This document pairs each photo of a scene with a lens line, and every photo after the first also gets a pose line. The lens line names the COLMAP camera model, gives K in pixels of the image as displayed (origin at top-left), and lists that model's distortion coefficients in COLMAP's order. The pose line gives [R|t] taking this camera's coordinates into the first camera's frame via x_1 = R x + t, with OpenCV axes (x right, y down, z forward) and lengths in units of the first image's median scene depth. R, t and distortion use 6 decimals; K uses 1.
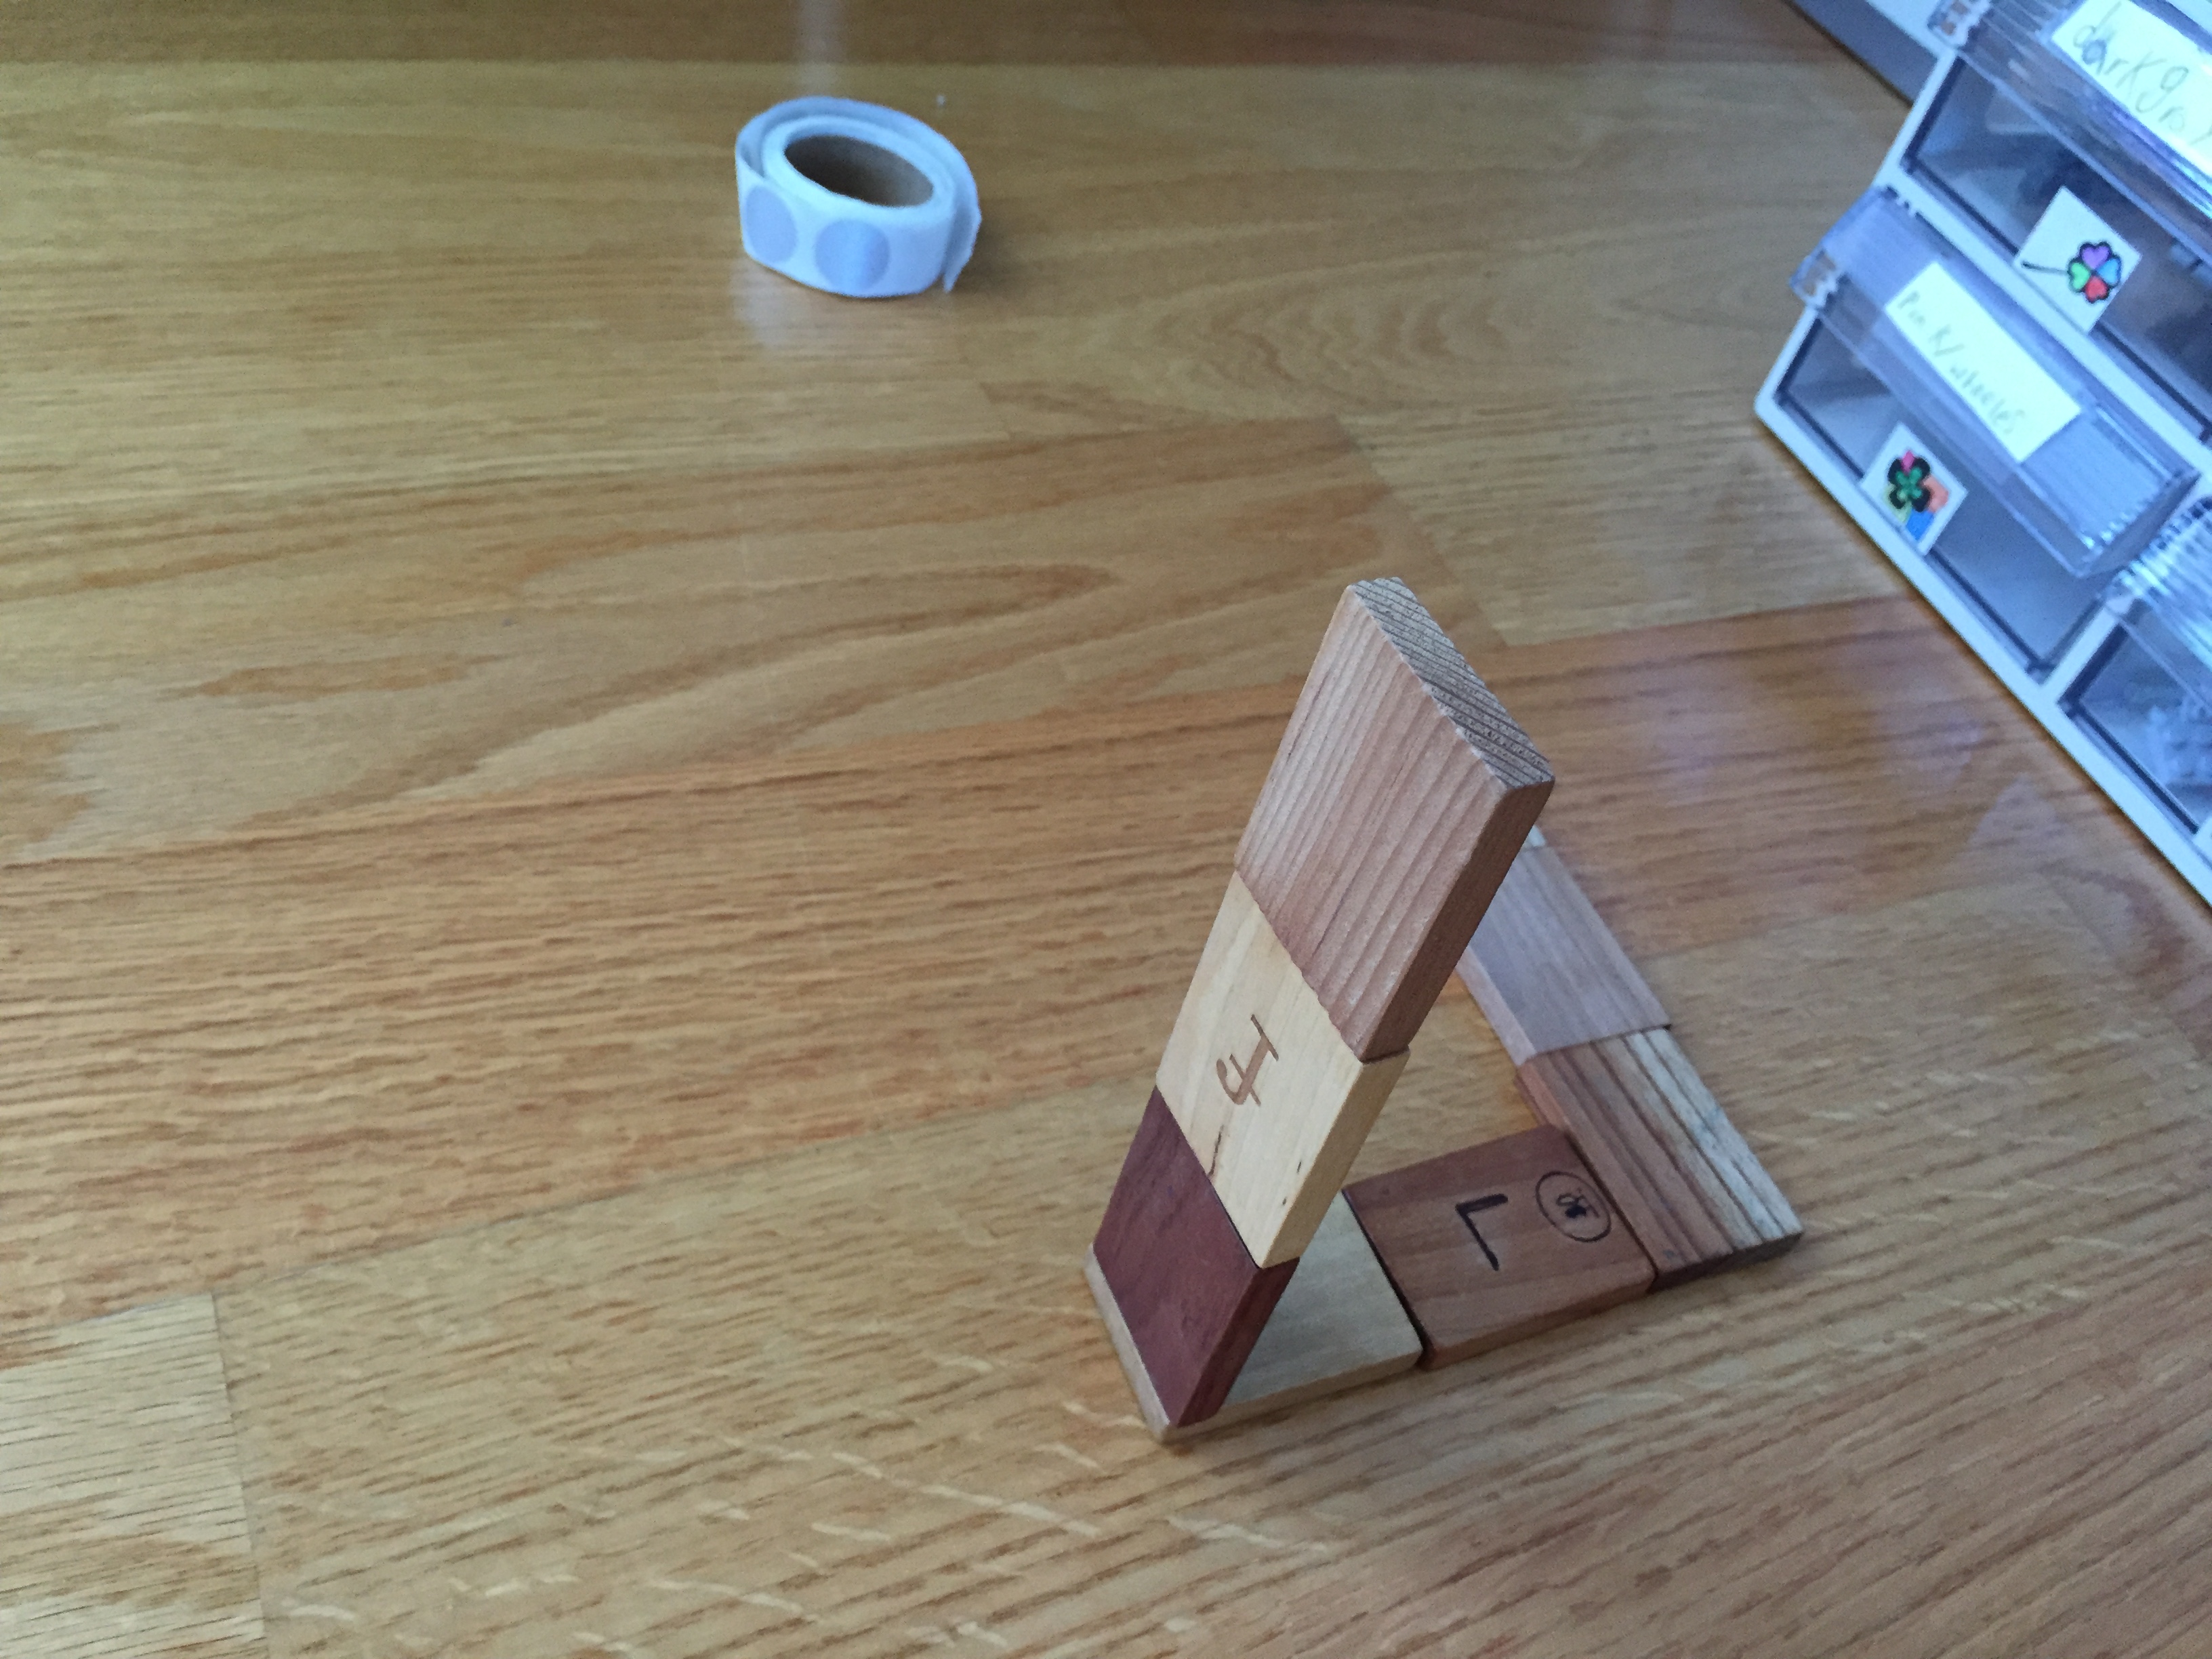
lens RADIAL K [[1923.0, 0, 1101.7], [0, 1923.0, 828.2], [0, 0, 1]] dist [0.084707, -0.135111]
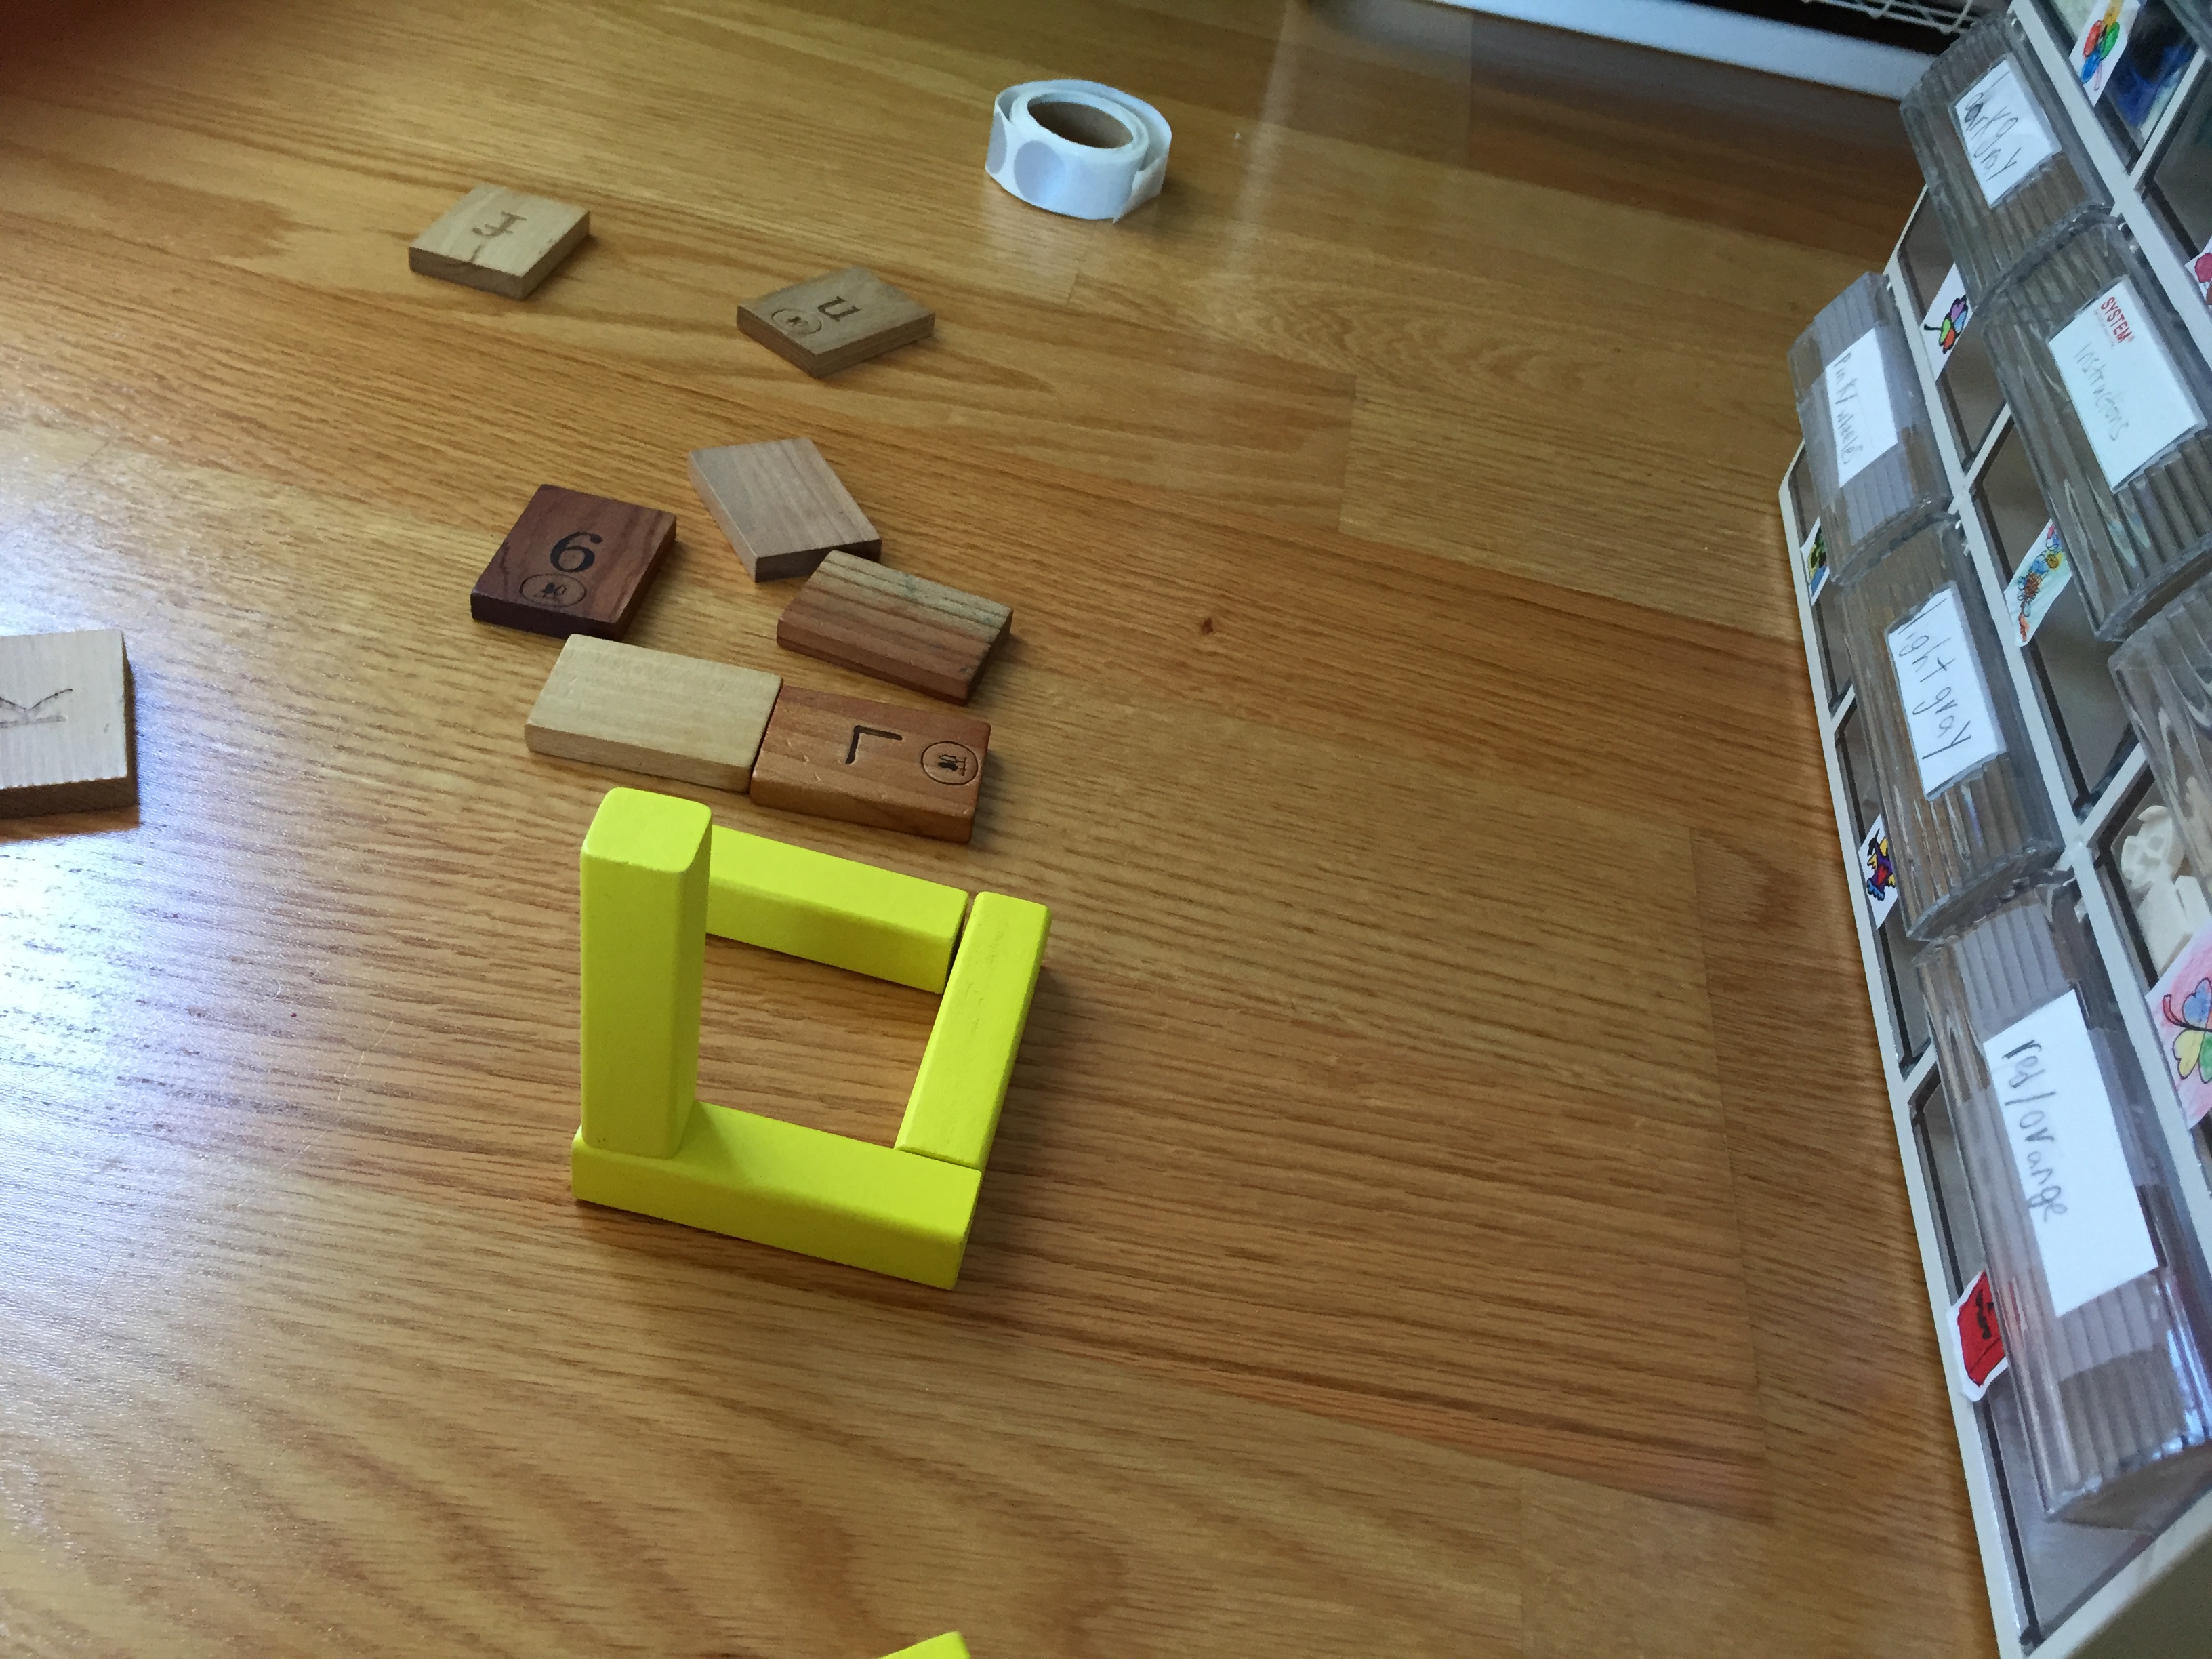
lens RADIAL K [[1923.0, 0, 1101.7], [0, 1923.0, 828.2], [0, 0, 1]] dist [0.084707, -0.135111]
pose [[0.849308, 0.303803, -0.431718, 0.772547], [-0.382359, 0.917880, -0.106288, 0.293337], [0.363975, 0.255342, 0.895725, -0.039767]]
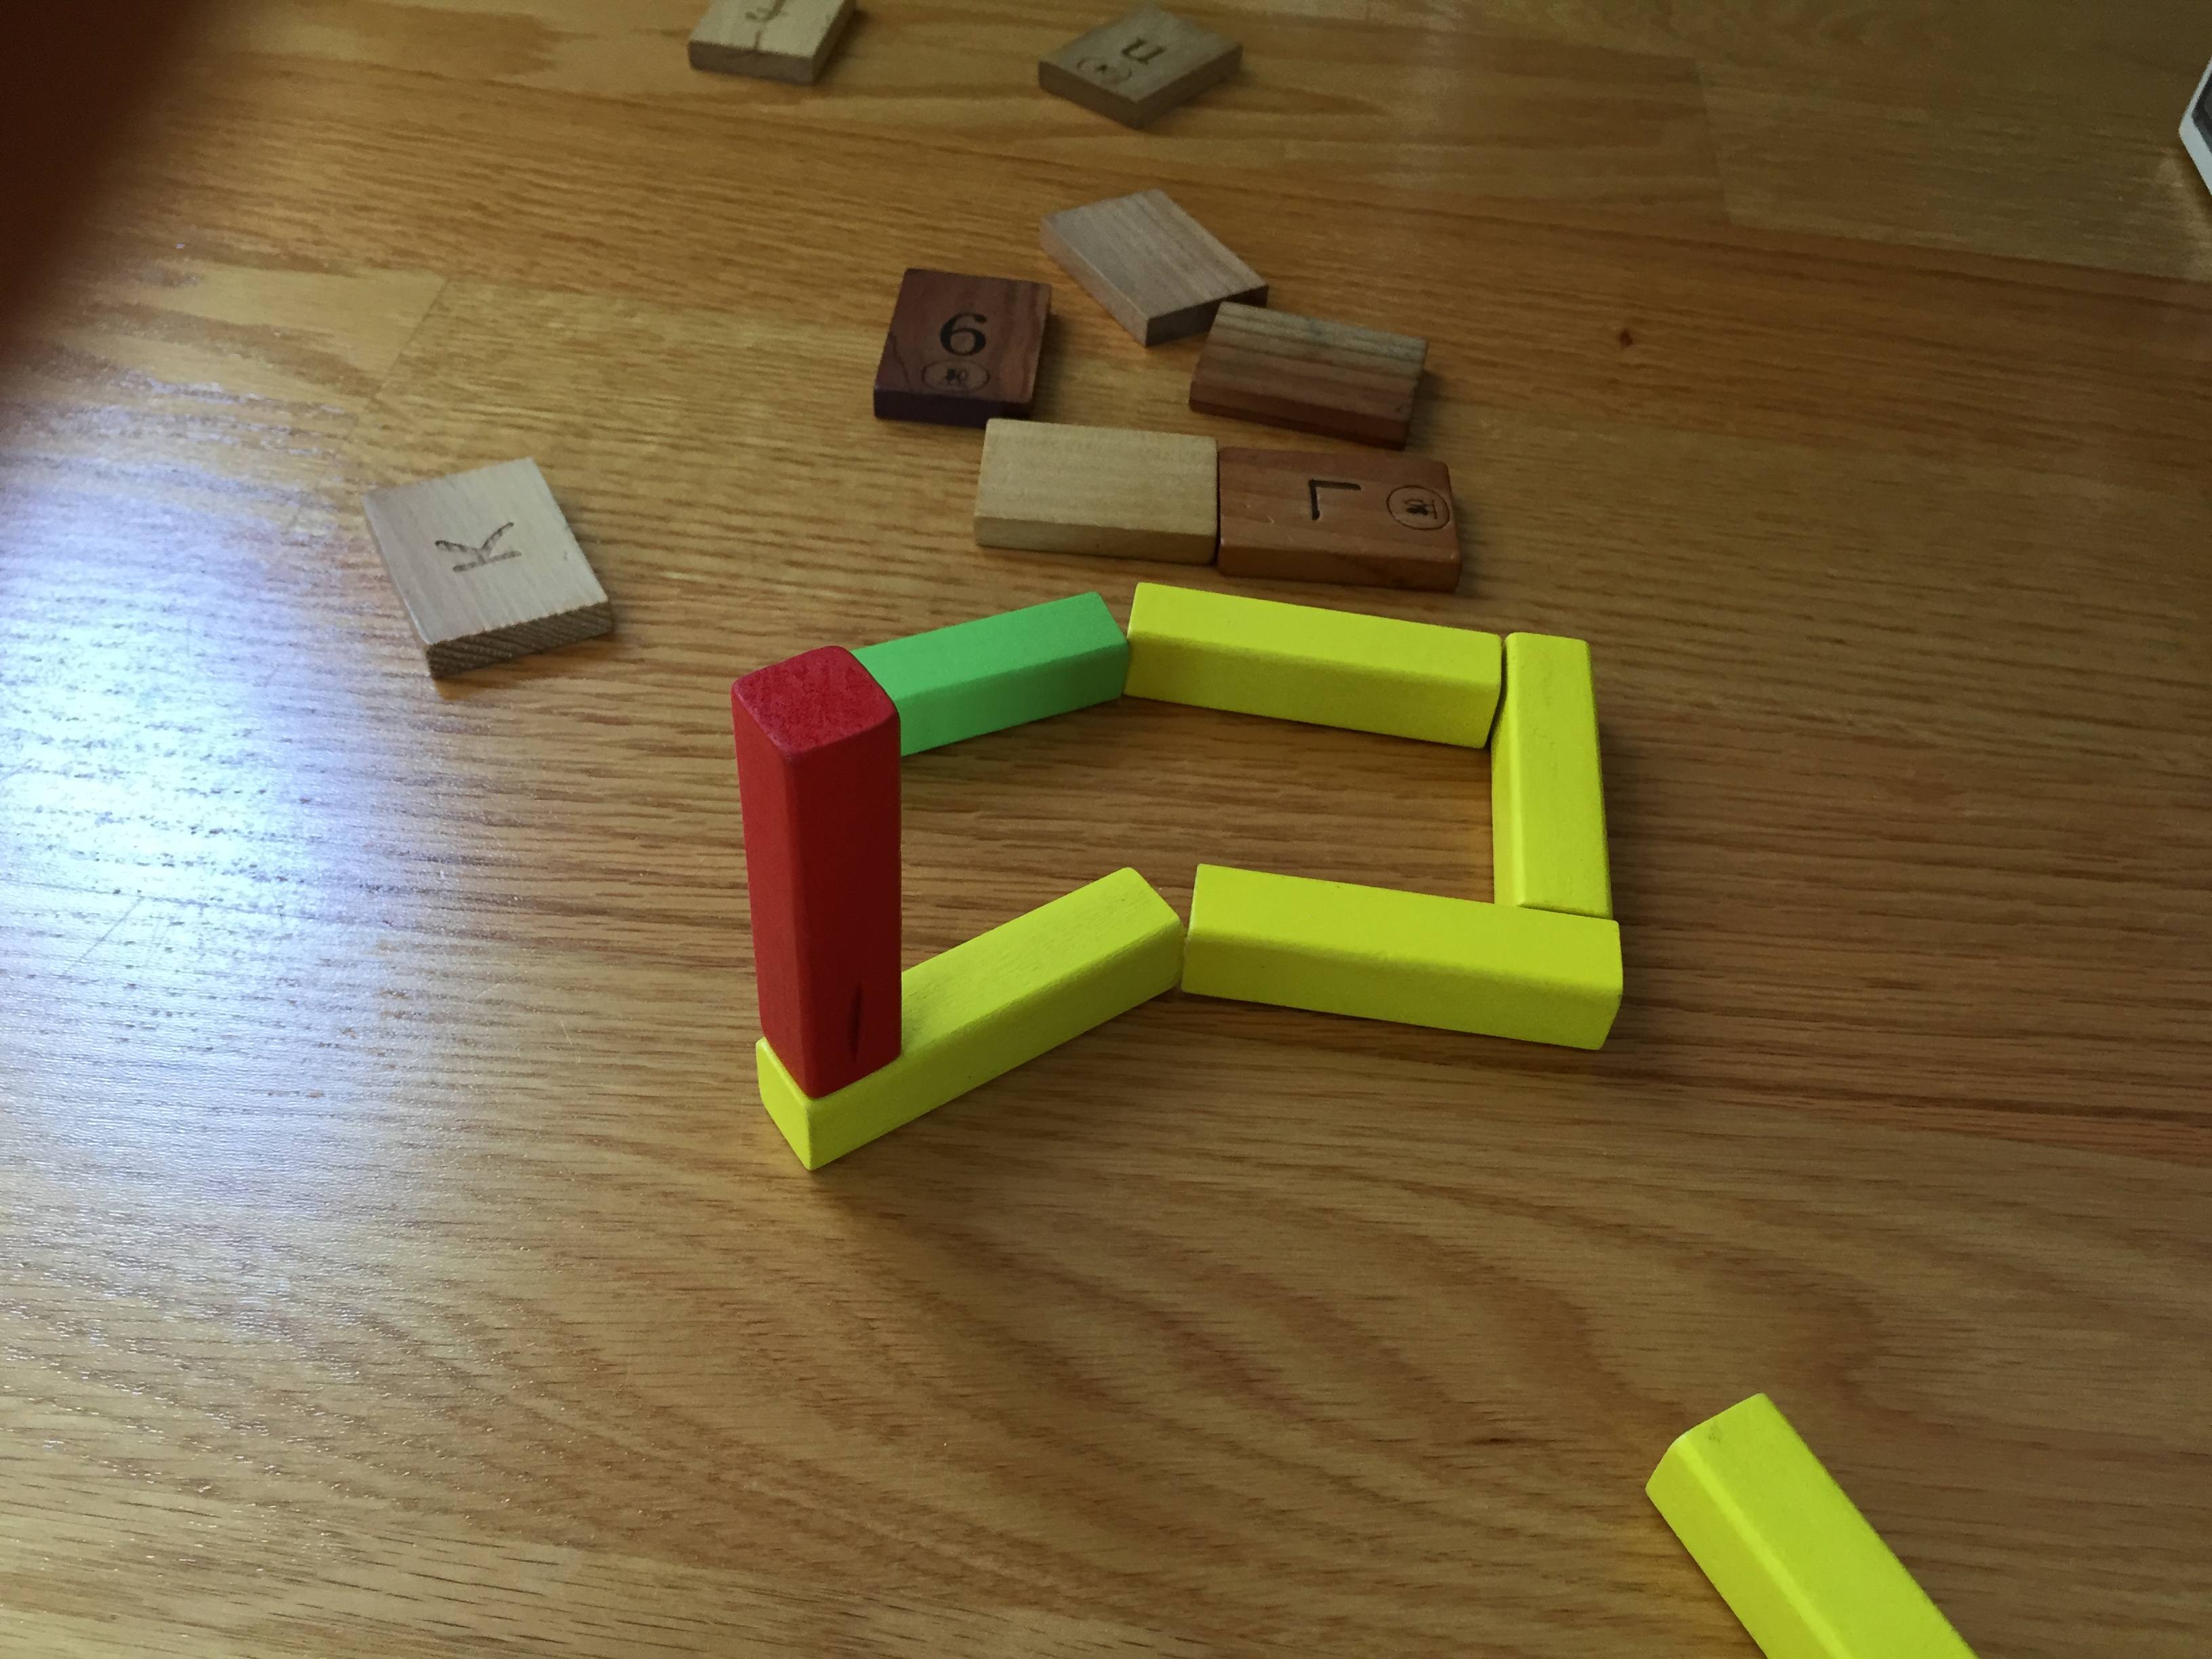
lens RADIAL K [[1923.0, 0, 1101.7], [0, 1923.0, 828.2], [0, 0, 1]] dist [0.084707, -0.135111]
pose [[0.861576, 0.246970, -0.443502, 0.562672], [-0.280173, 0.959900, -0.009750, 0.393235], [0.423309, 0.132658, 0.896221, -0.054267]]
